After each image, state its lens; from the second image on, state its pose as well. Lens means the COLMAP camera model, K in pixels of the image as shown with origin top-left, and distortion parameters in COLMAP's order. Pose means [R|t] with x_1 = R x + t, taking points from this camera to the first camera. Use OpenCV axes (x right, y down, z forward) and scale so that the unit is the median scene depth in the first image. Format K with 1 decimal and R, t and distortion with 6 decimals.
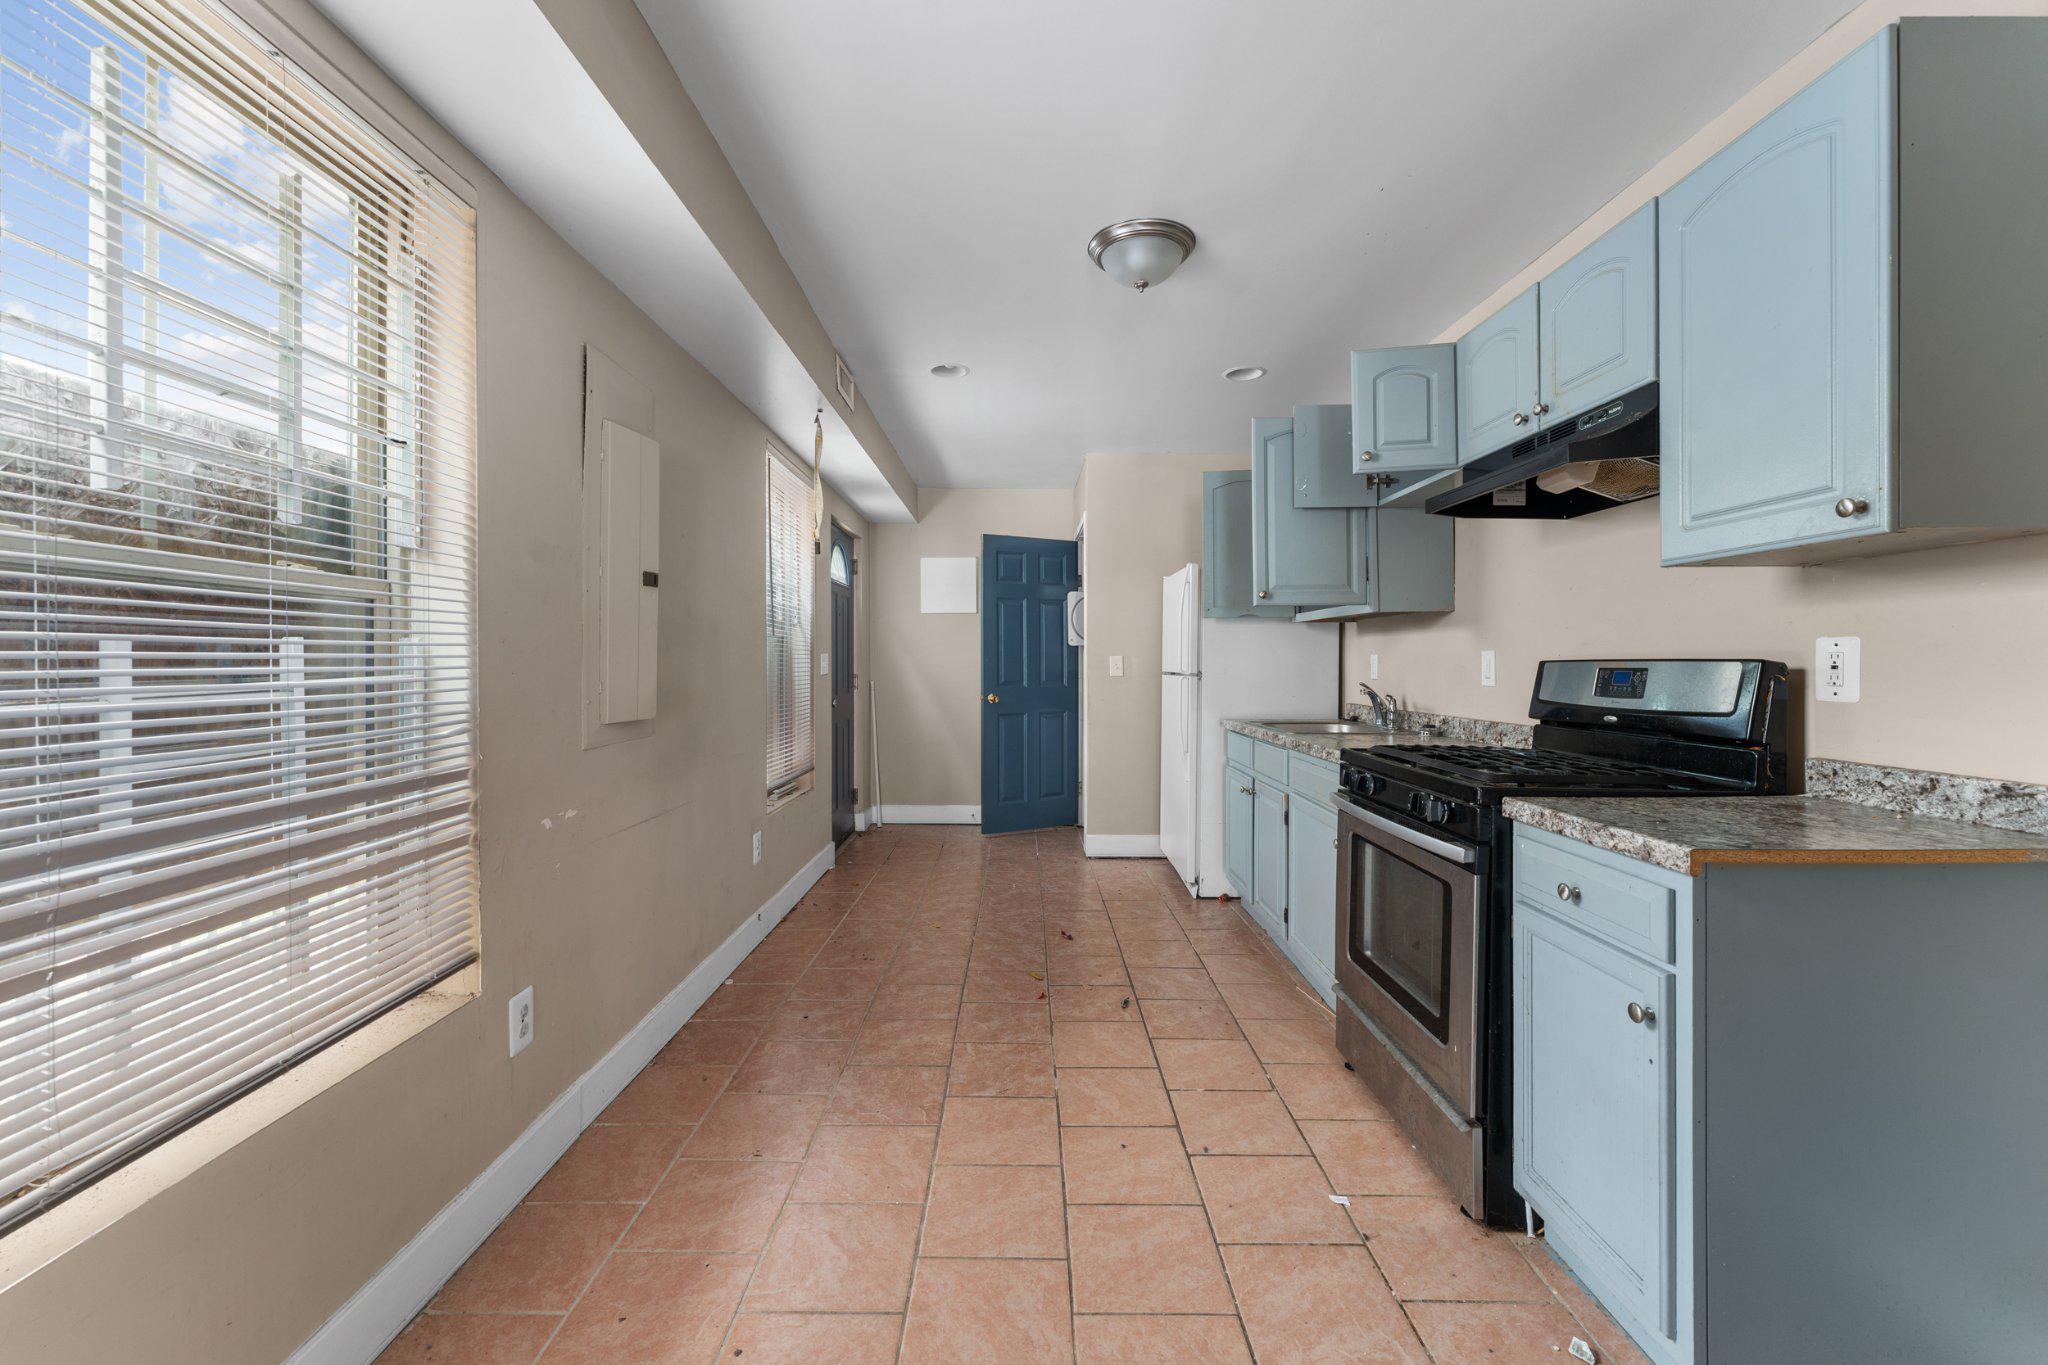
lens RADIAL K [[820.3, 0, 1021.9], [0, 820.3, 673.2], [0, 0, 1]] dist [-0.000119, -0.000017]
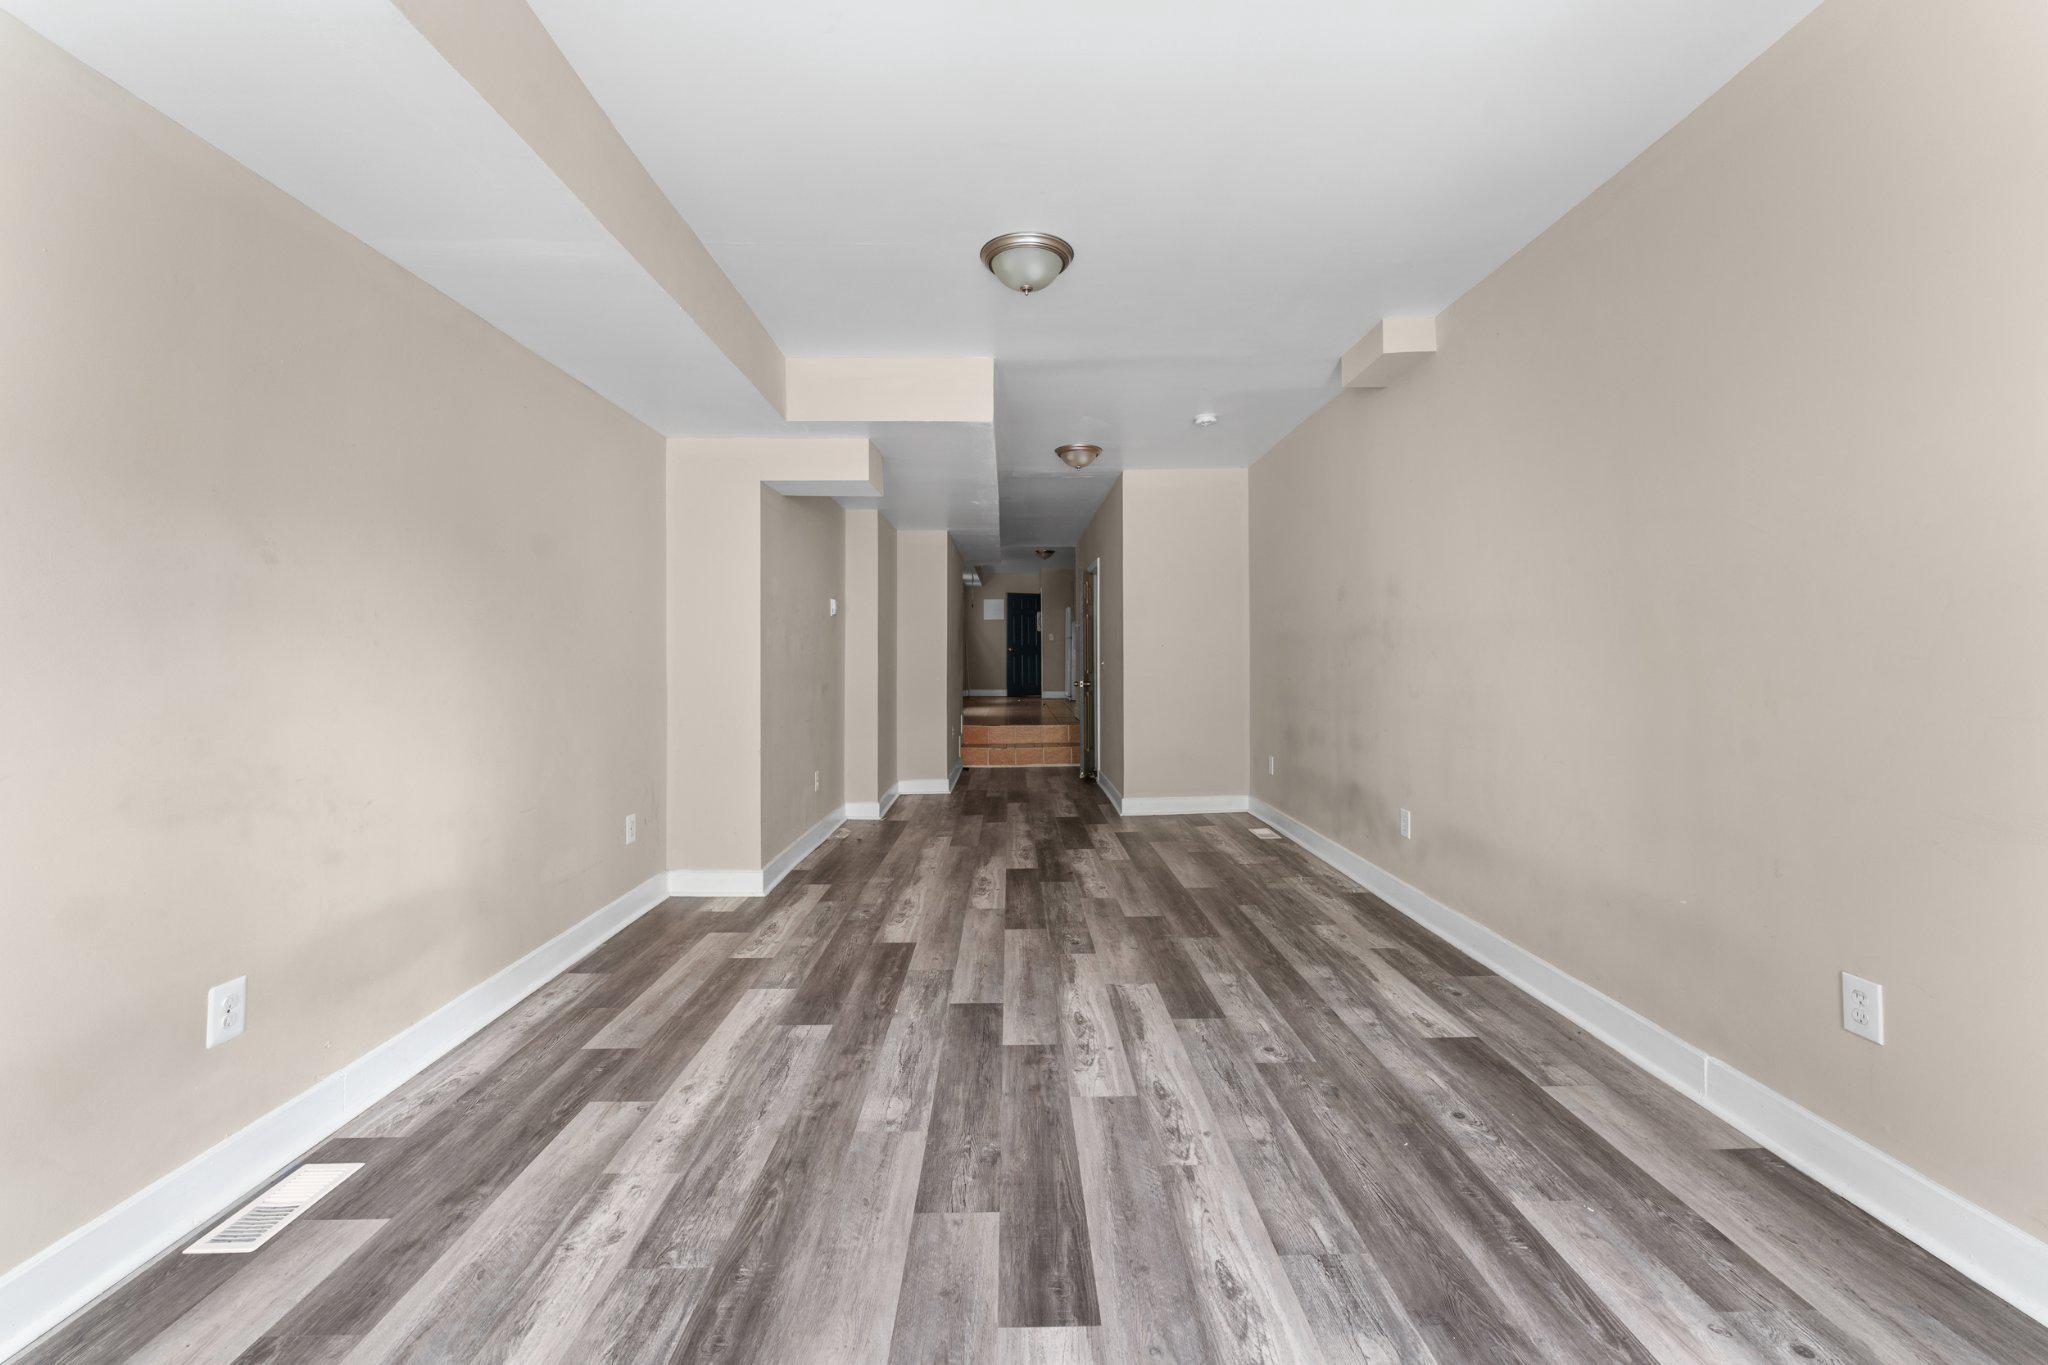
lens RADIAL K [[820.3, 0, 1026.8], [0, 820.3, 668.9], [0, 0, 1]] dist [-0.000119, -0.000017]
pose [[0.999826, -0.002527, 0.018504, -0.033208], [0.002401, 0.999974, 0.006856, 0.076045], [-0.018521, -0.006811, 0.999805, -1.788658]]
